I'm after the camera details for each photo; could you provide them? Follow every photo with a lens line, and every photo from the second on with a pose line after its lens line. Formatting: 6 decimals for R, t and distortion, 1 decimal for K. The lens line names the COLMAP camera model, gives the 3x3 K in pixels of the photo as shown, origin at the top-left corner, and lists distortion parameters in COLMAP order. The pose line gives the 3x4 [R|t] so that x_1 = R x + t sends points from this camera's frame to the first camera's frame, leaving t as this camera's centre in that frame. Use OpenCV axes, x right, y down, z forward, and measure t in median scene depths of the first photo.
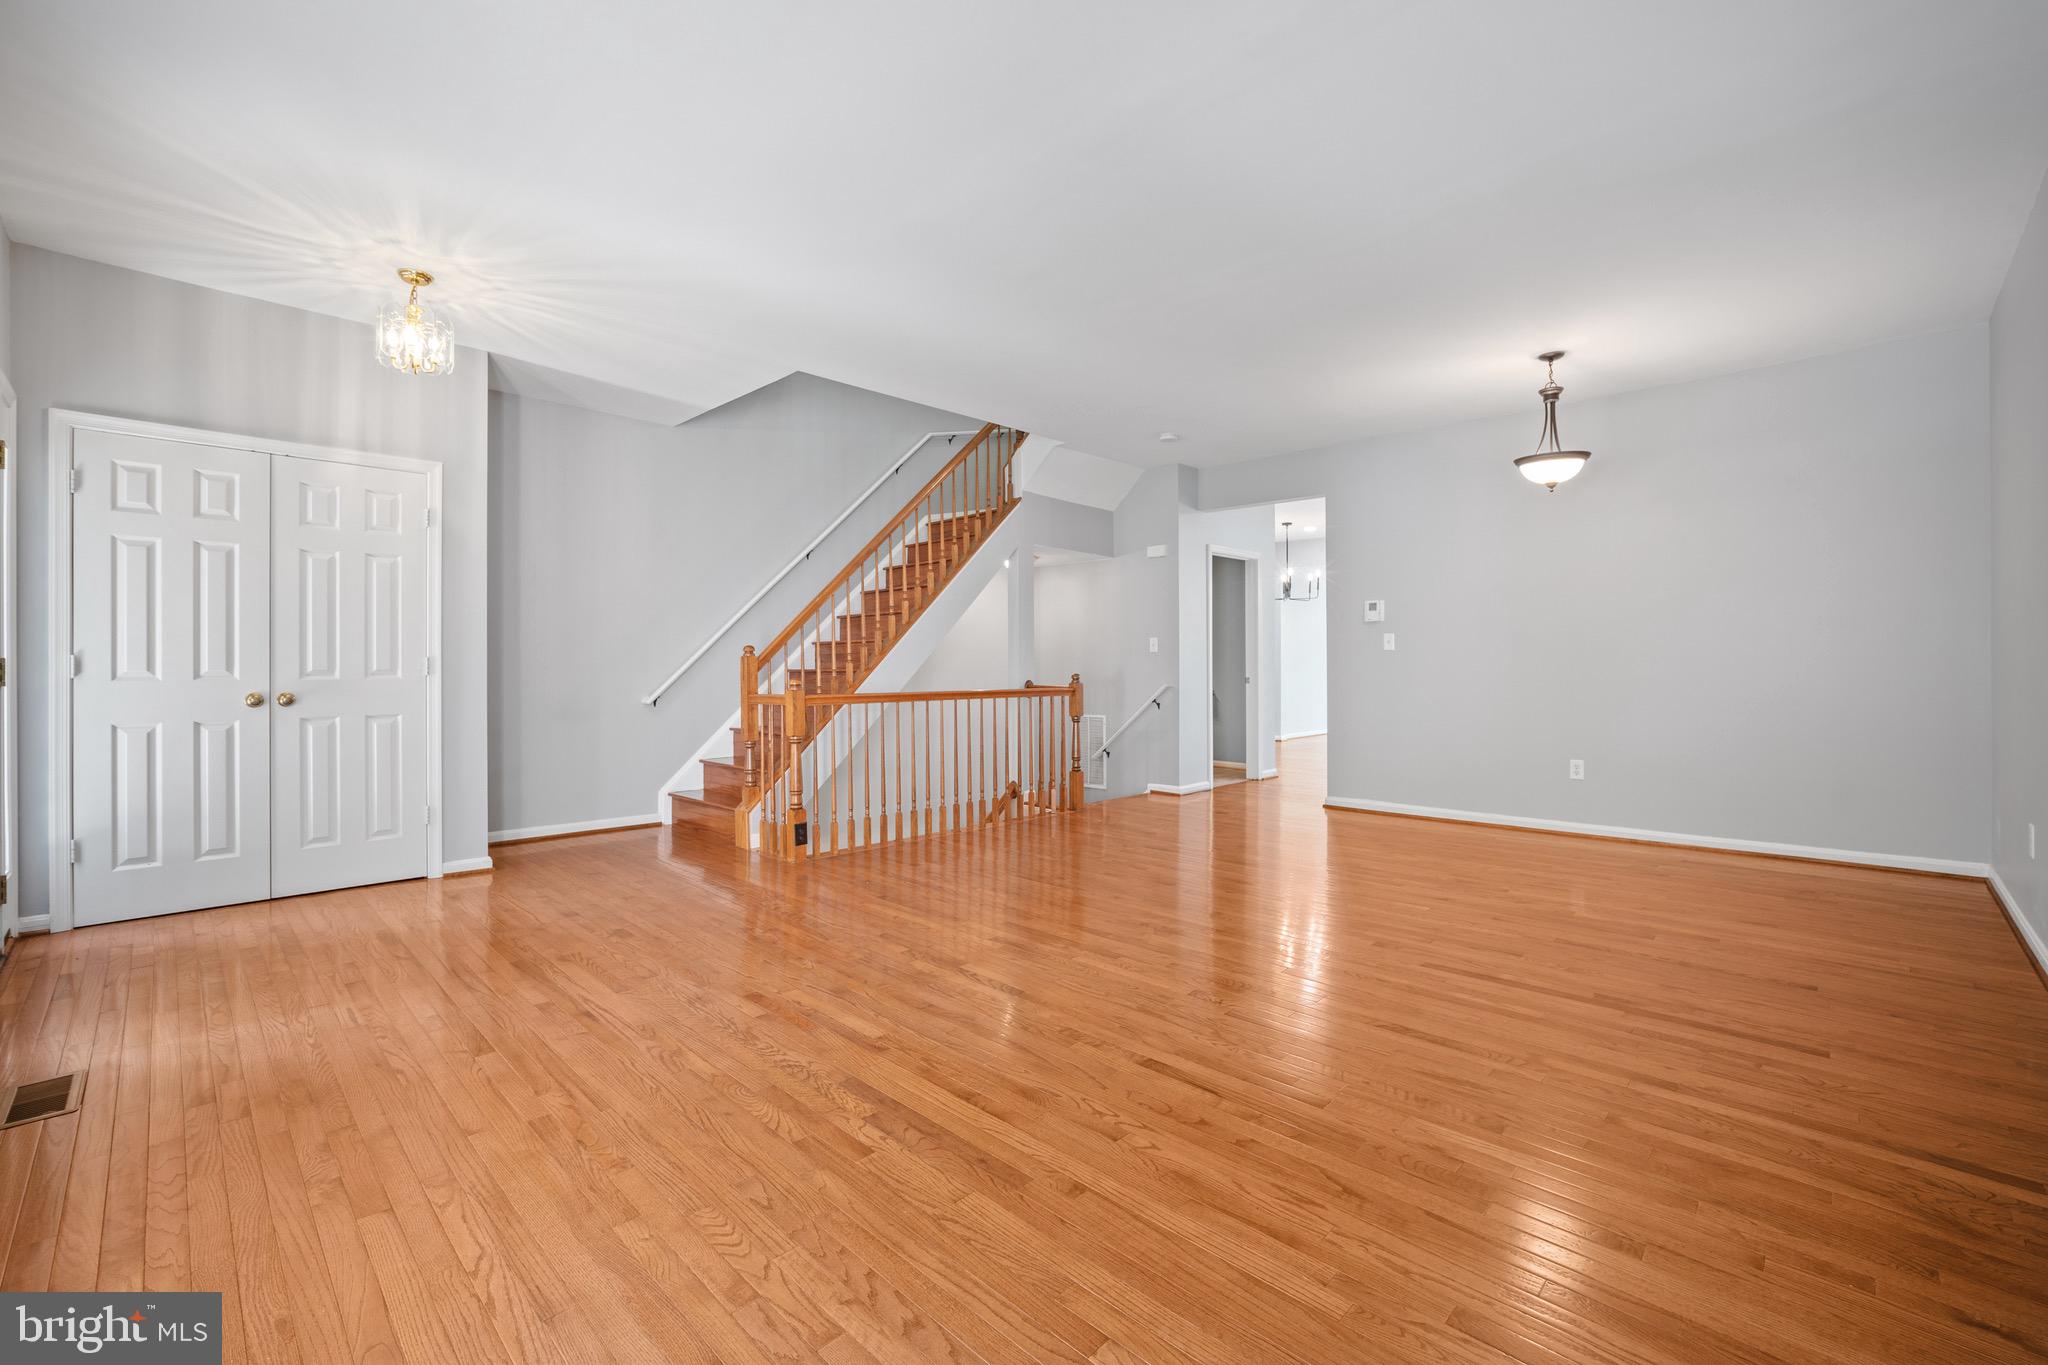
lens RADIAL K [[863.4, 0, 1025.9], [0, 863.4, 672.9], [0, 0, 1]] dist [-0.024281, 0.004824]
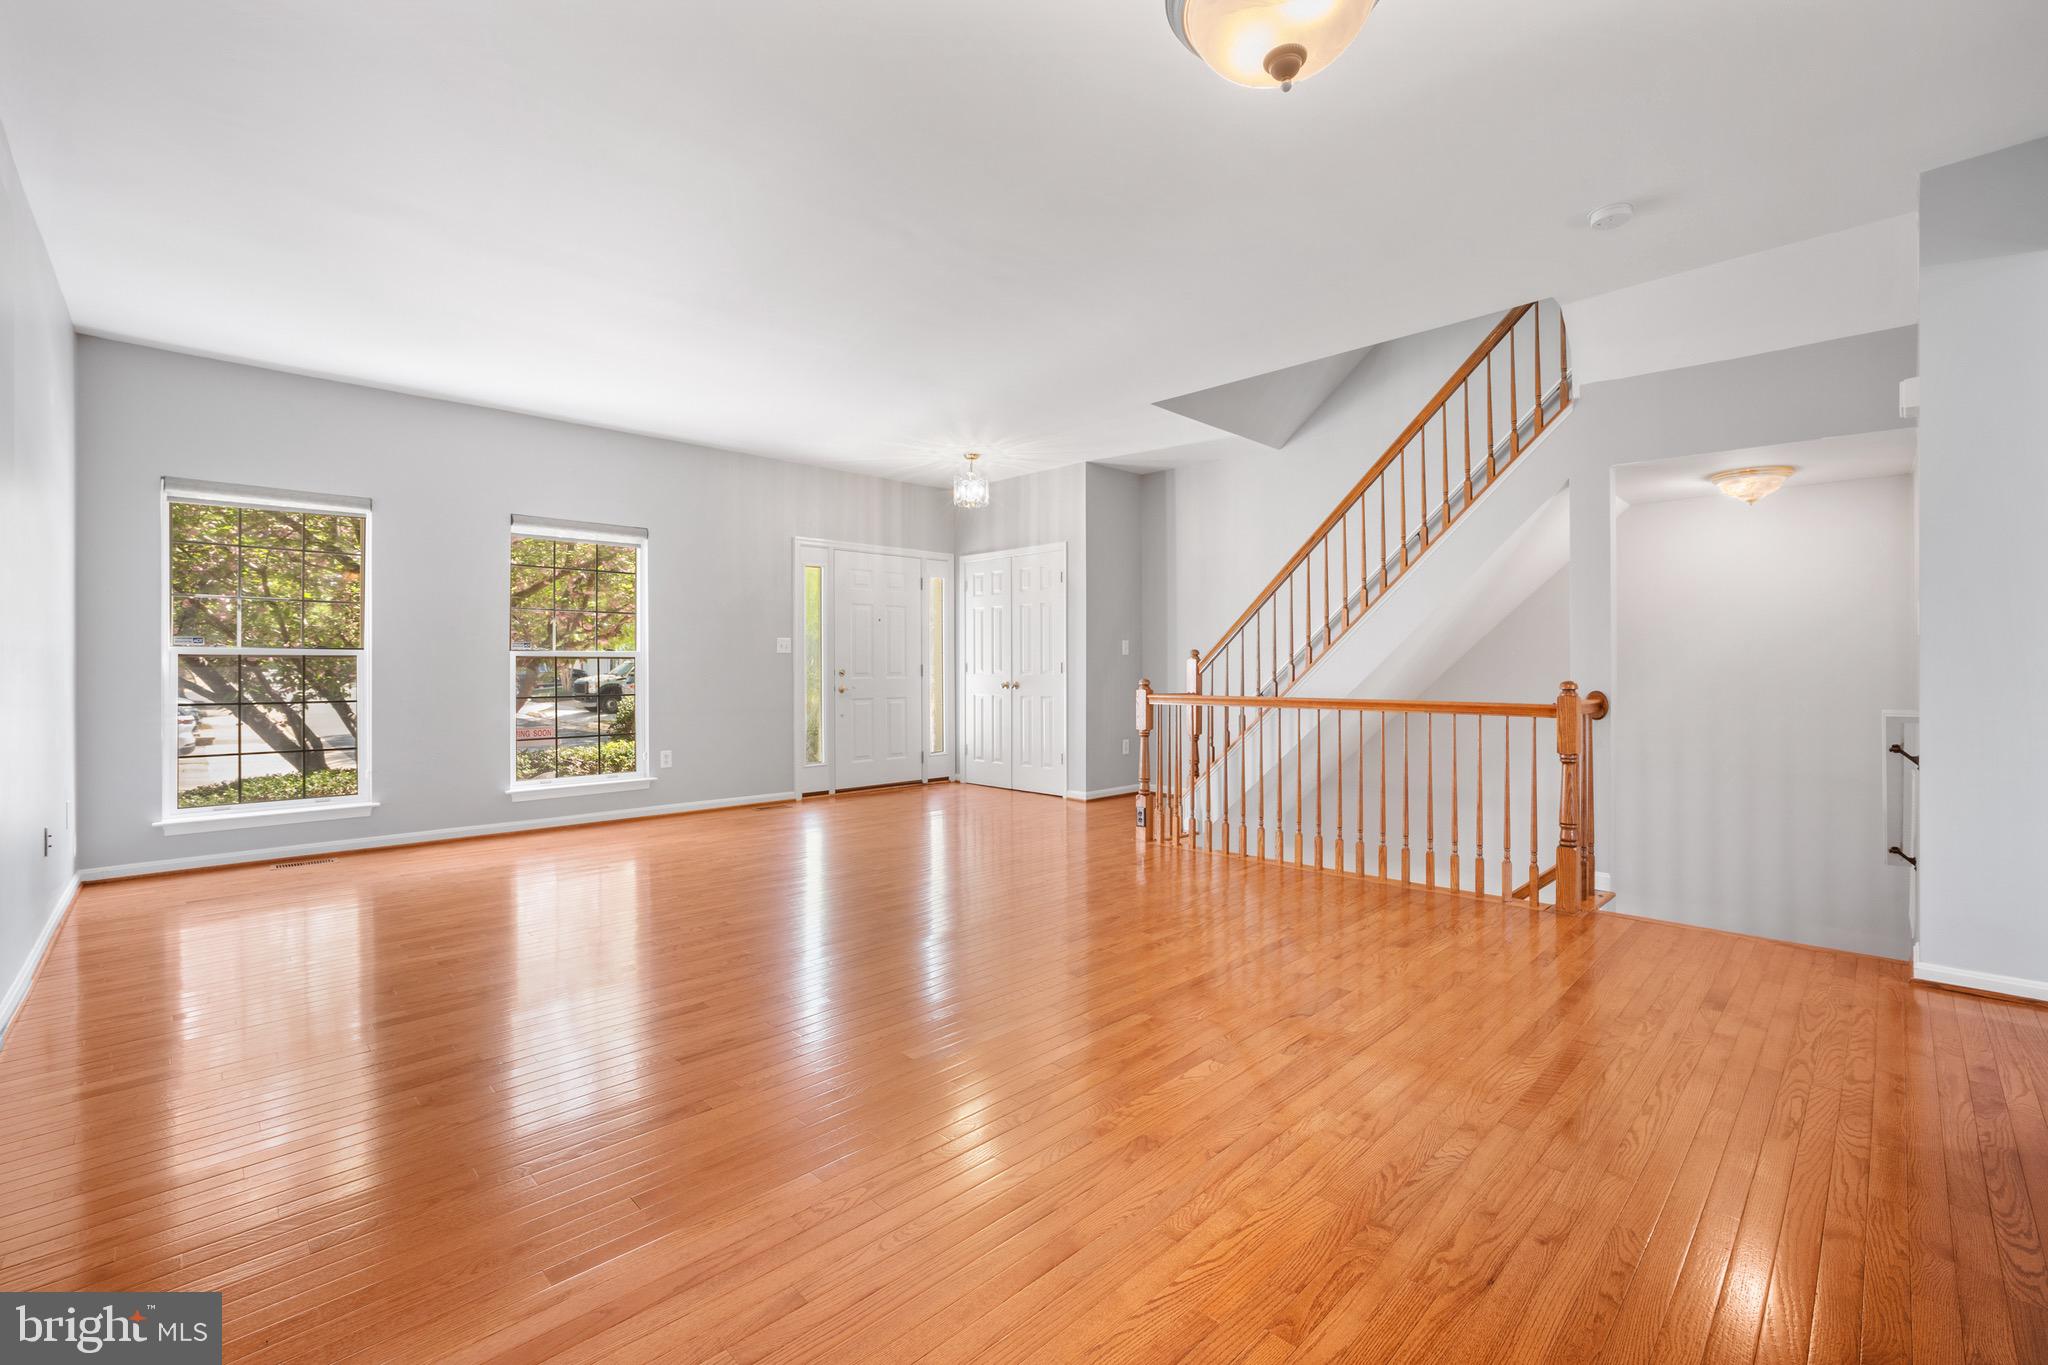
lens RADIAL K [[863.4, 0, 1013.4], [0, 863.4, 680.8], [0, 0, 1]] dist [-0.024281, 0.004824]
pose [[-0.015963, 0.021480, -0.999642, 0.702245], [-0.001817, 0.999767, 0.021512, -0.013101], [0.999871, 0.002160, -0.015920, 0.679758]]
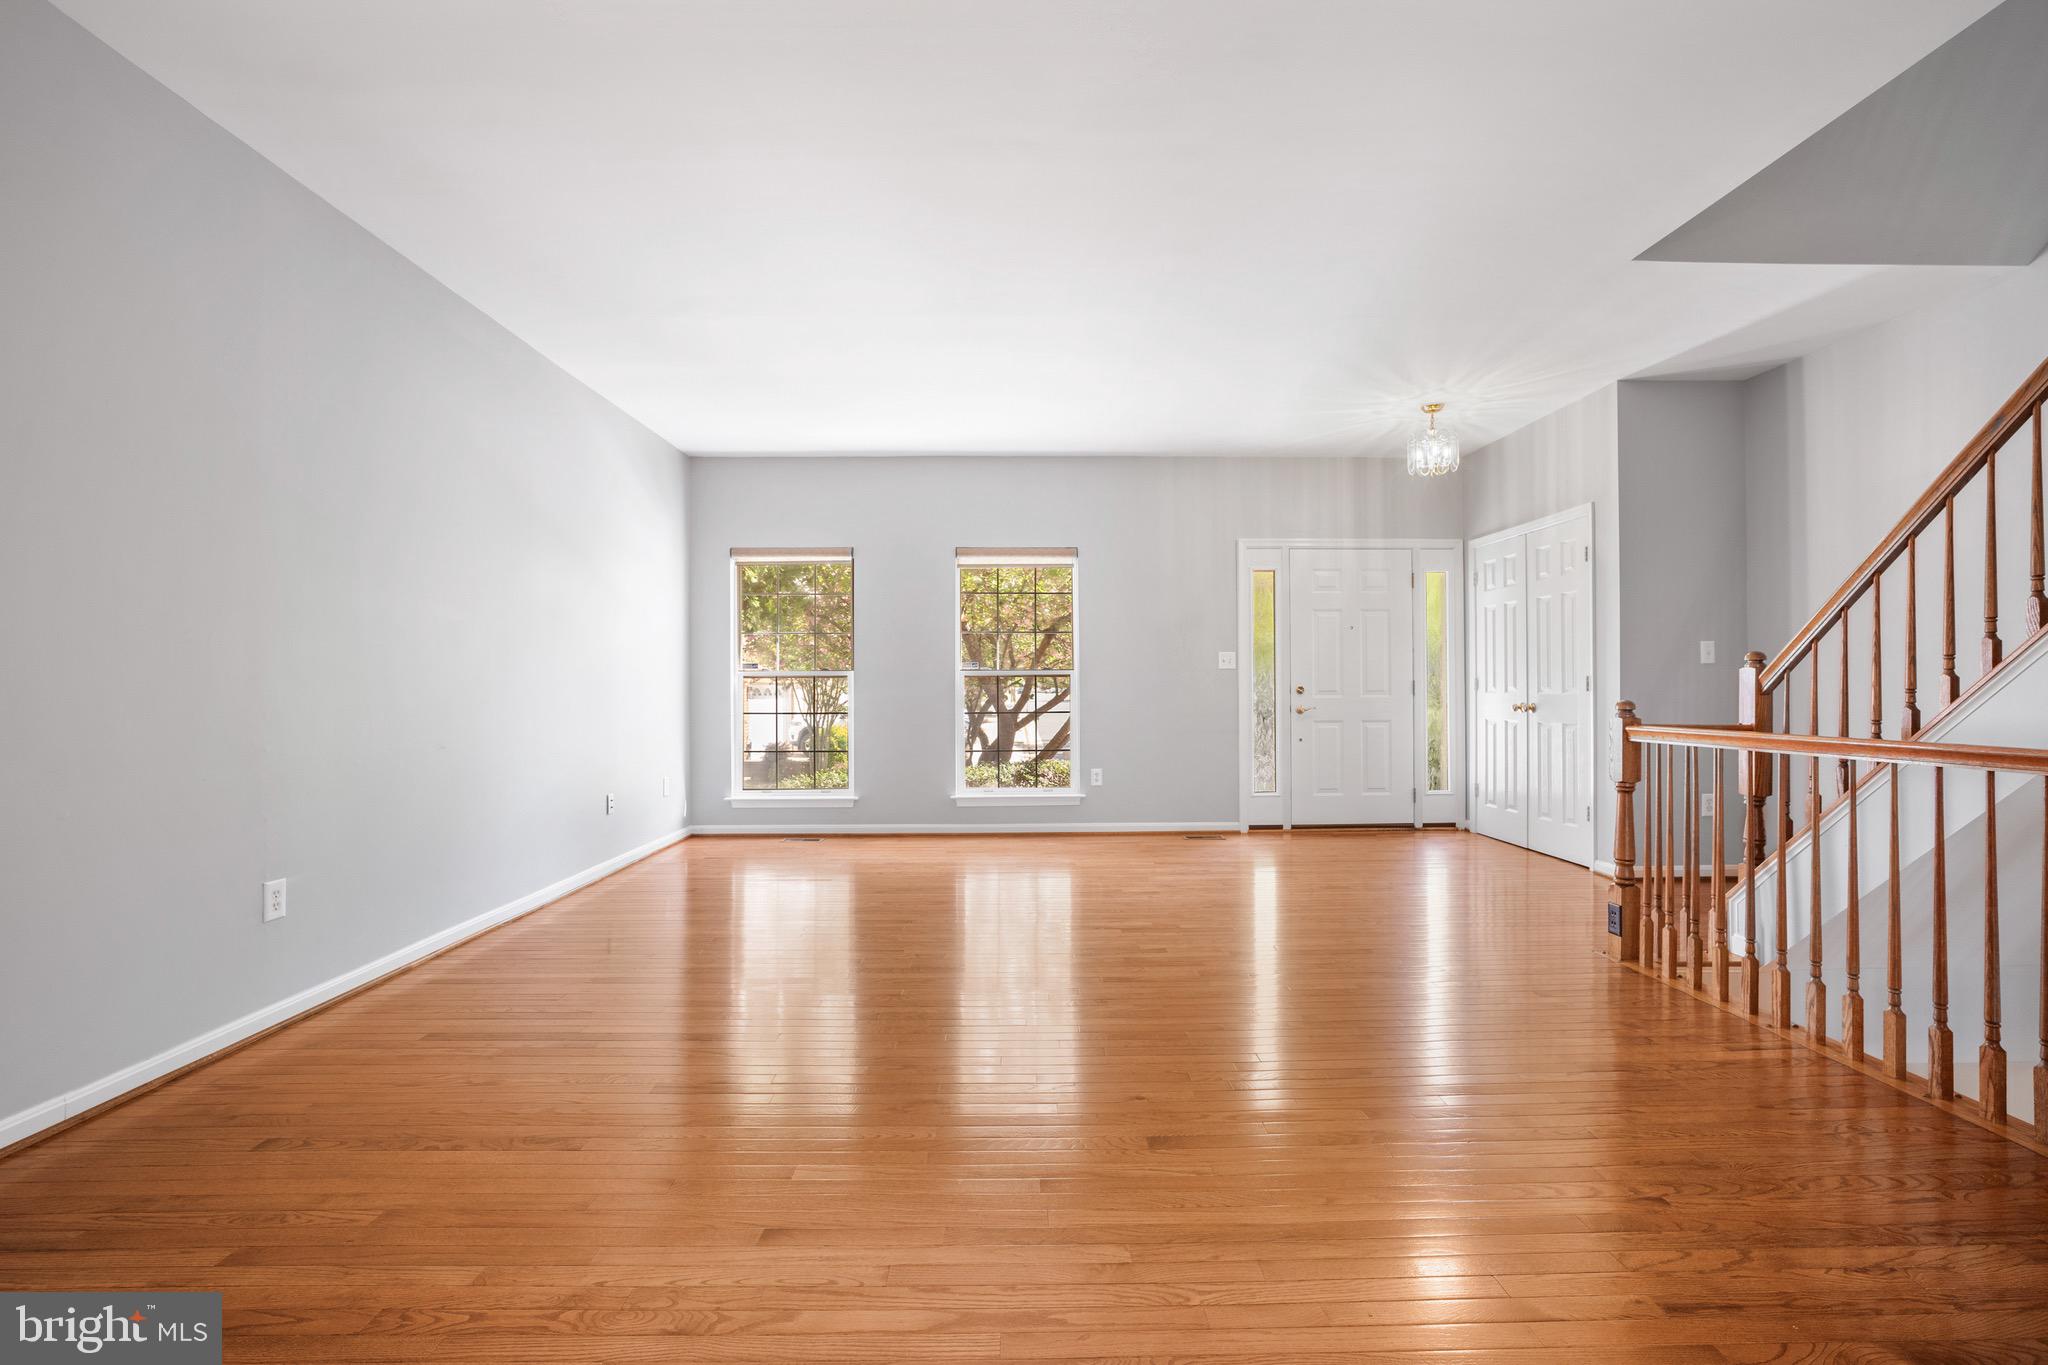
lens RADIAL K [[863.4, 0, 1019.9], [0, 863.4, 679.5], [0, 0, 1]] dist [-0.024281, 0.004824]
pose [[-0.694347, 0.003894, -0.719630, 0.475811], [0.006696, 0.999977, -0.001049, -0.012032], [0.719610, -0.005547, -0.694357, 0.907442]]
